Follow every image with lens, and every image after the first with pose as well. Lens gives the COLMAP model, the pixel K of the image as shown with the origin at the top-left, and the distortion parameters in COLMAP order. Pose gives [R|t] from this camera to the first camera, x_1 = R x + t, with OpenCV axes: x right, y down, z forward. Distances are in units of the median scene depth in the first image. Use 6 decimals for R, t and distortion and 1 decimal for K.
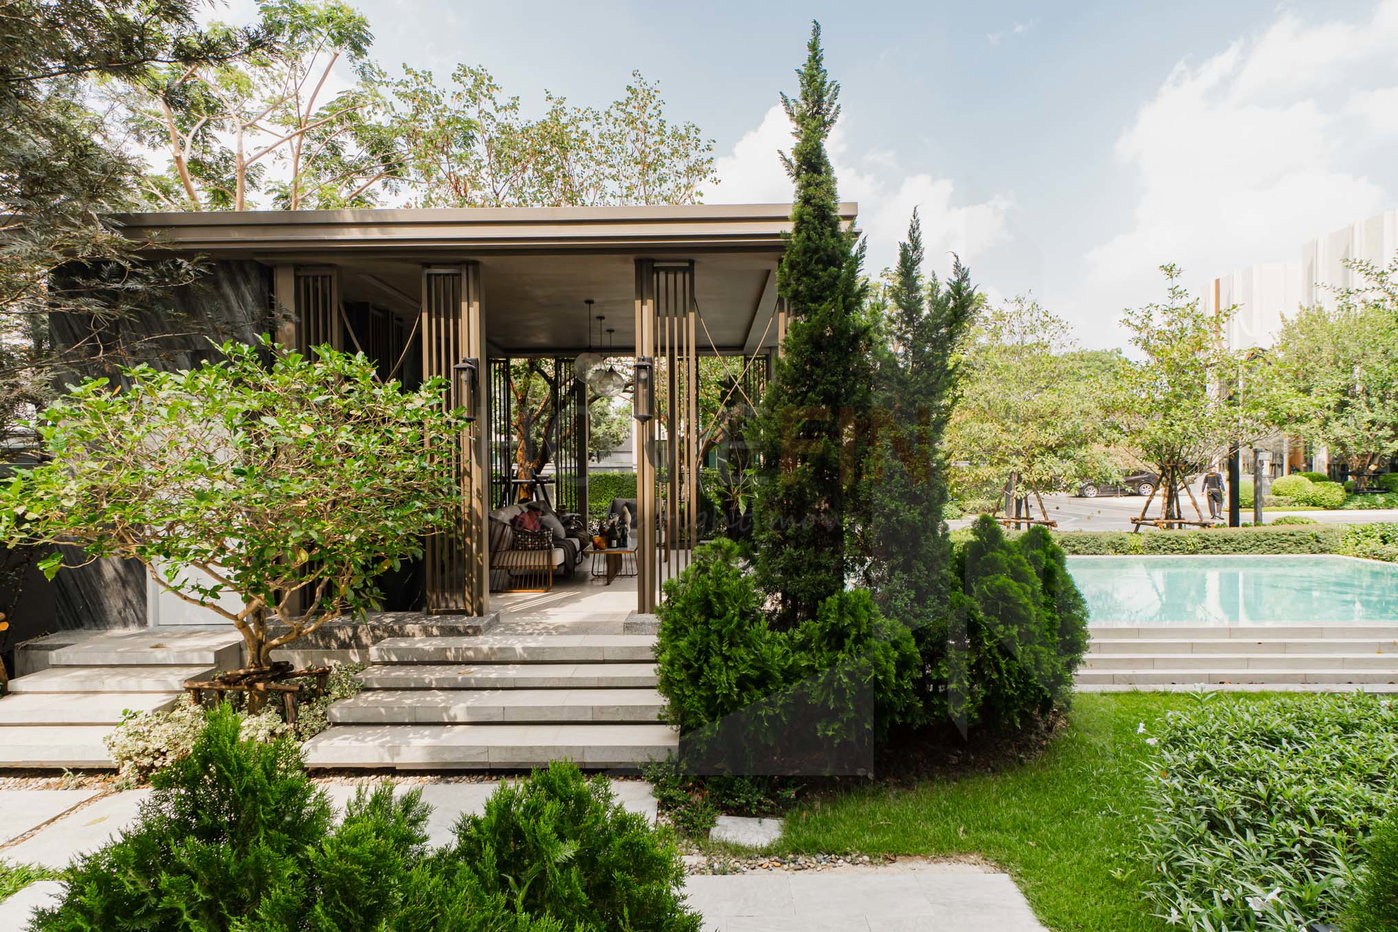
lens RADIAL K [[660.6, 0, 699.0], [0, 660.6, 466.0], [0, 0, 1]] dist [0.000569, 0.000134]
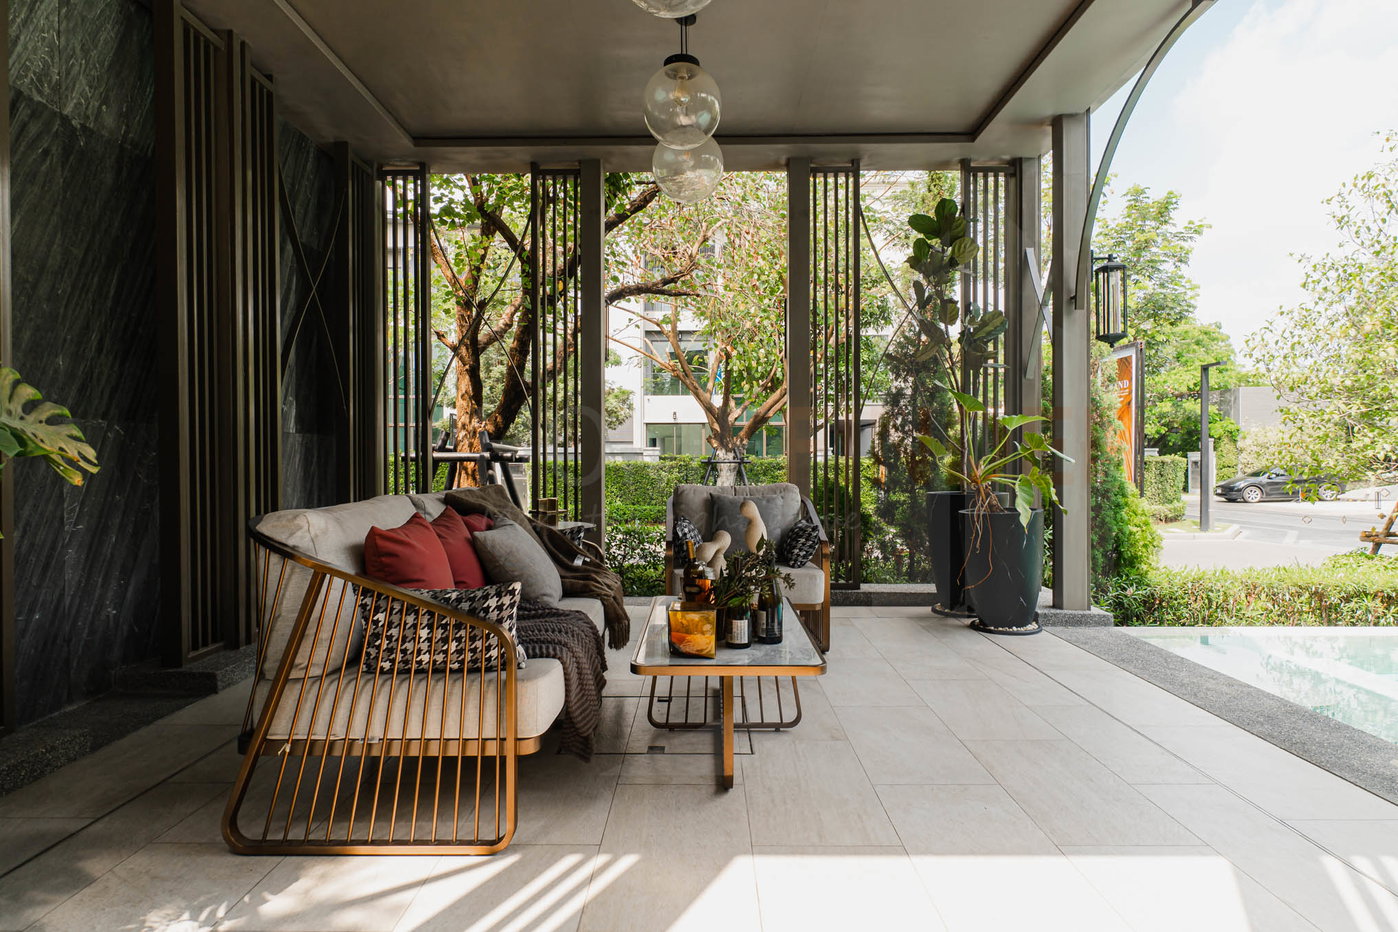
lens RADIAL K [[773.9, 0, 699.0], [0, 773.9, 466.0], [0, 0, 1]] dist [0.002705, 0.000600]
pose [[0.999965, 0.008276, 0.001030, -0.133315], [-0.008276, 0.999966, 0.000600, 0.042630], [-0.001025, -0.000609, 0.999999, 0.610619]]
